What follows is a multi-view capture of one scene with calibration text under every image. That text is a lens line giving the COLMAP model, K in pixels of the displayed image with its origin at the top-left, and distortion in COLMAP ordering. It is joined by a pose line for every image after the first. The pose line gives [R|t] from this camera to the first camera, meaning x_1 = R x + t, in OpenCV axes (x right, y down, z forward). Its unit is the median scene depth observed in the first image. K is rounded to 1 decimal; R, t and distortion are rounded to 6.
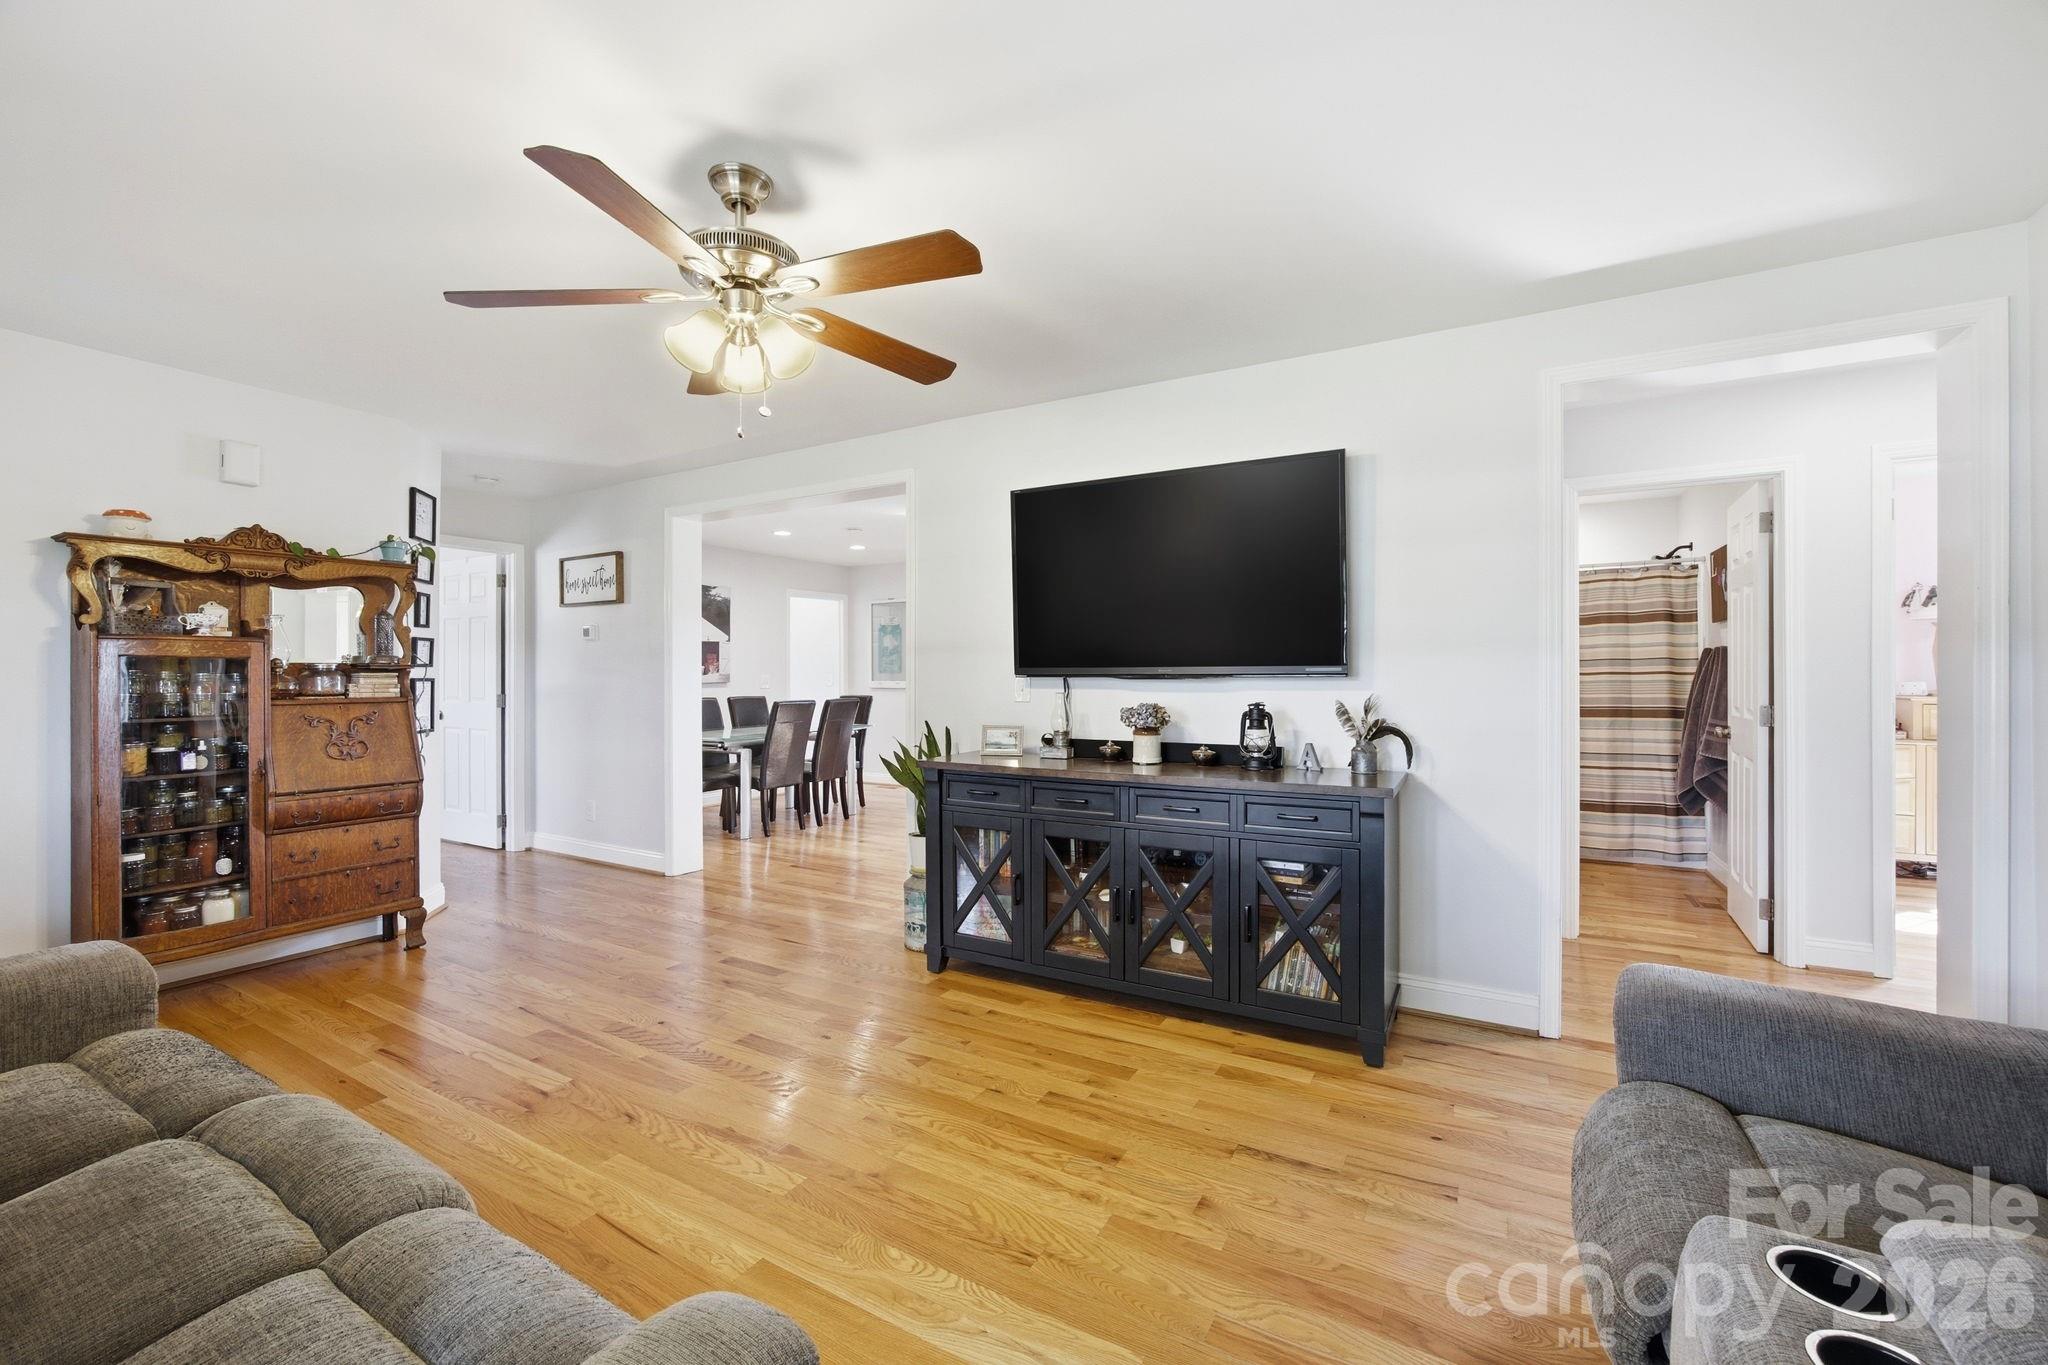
lens RADIAL K [[810.6, 0, 1017.0], [0, 810.6, 686.8], [0, 0, 1]] dist [-0.014369, 0.000110]
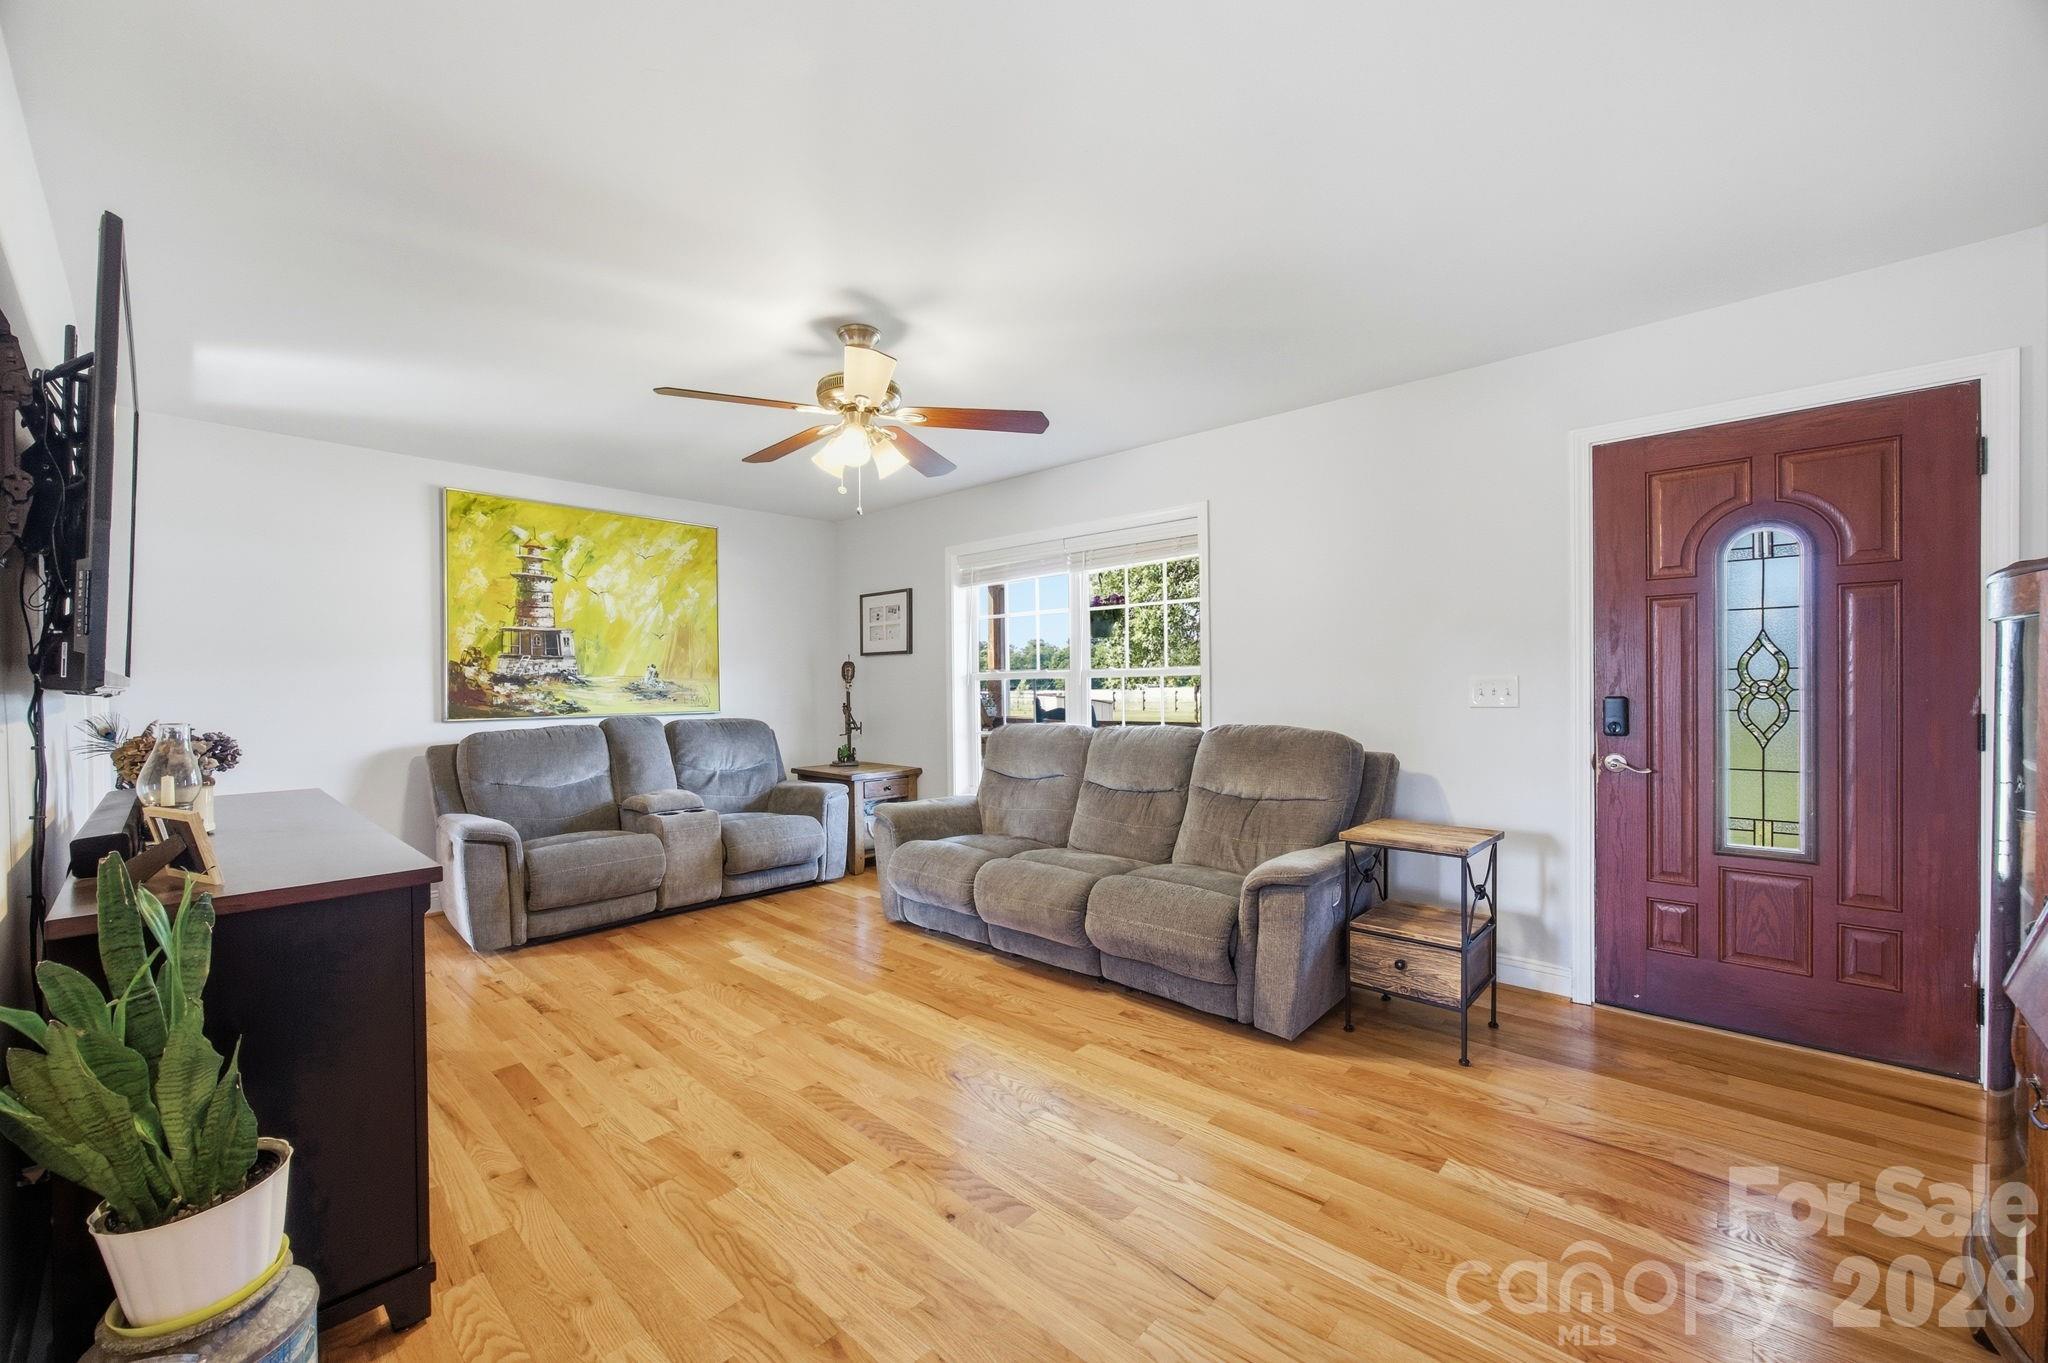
lens RADIAL K [[810.6, 0, 1017.0], [0, 810.6, 685.8], [0, 0, 1]] dist [-0.014369, 0.000110]
pose [[-0.976262, 0.010197, 0.216351, -0.794126], [0.012465, 0.999881, 0.009118, -0.018432], [-0.216232, 0.011598, -0.976273, 2.022150]]
